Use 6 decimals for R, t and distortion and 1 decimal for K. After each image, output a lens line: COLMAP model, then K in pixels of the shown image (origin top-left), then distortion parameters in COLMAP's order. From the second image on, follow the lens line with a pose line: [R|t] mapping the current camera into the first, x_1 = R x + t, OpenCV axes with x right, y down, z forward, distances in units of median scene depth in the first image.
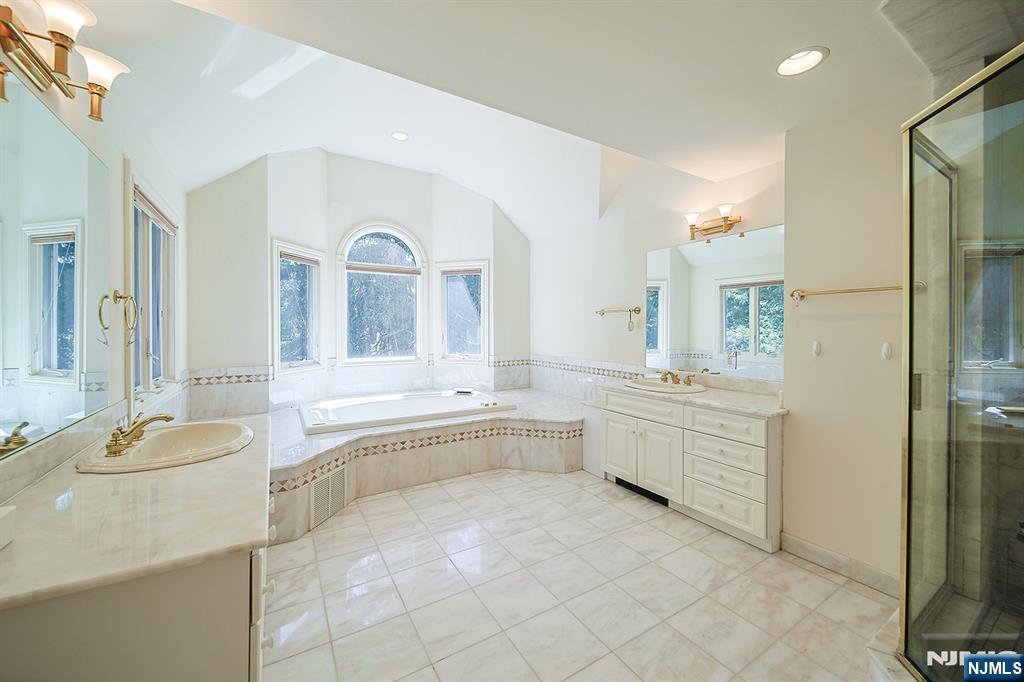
lens RADIAL K [[389.1, 0, 513.7], [0, 389.1, 322.6], [0, 0, 1]] dist [0.000750, -0.002927]
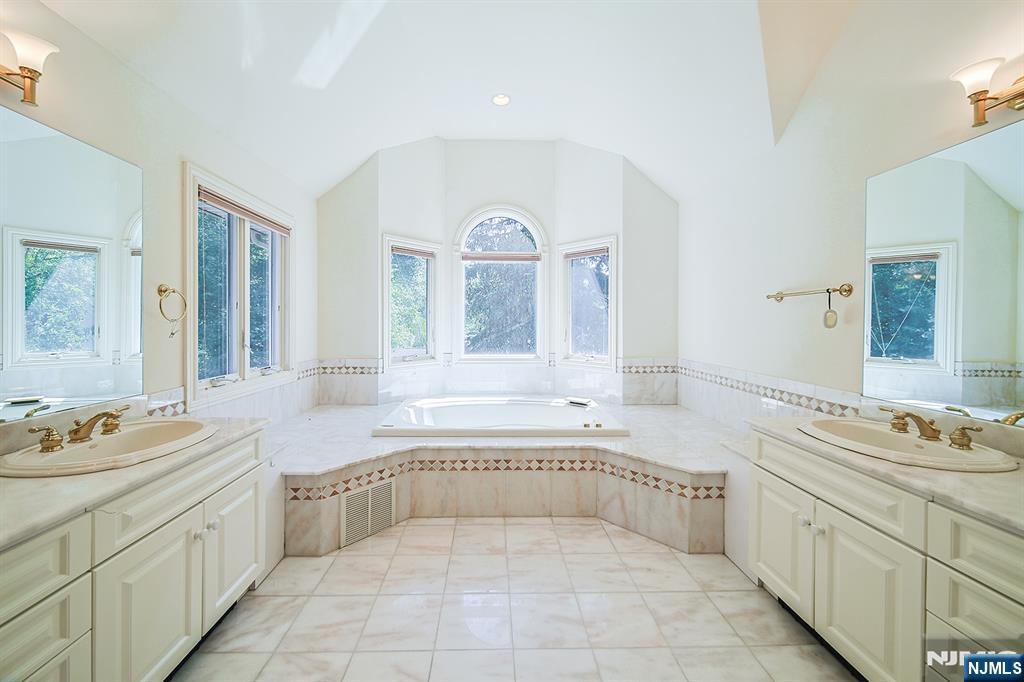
lens RADIAL K [[389.1, 0, 513.7], [0, 389.1, 322.6], [0, 0, 1]] dist [0.000750, -0.002927]
pose [[0.870419, 0.002279, -0.492306, 0.190538], [0.003330, 0.999939, 0.010518, 0.007301], [0.492300, -0.010794, 0.870359, 0.311545]]
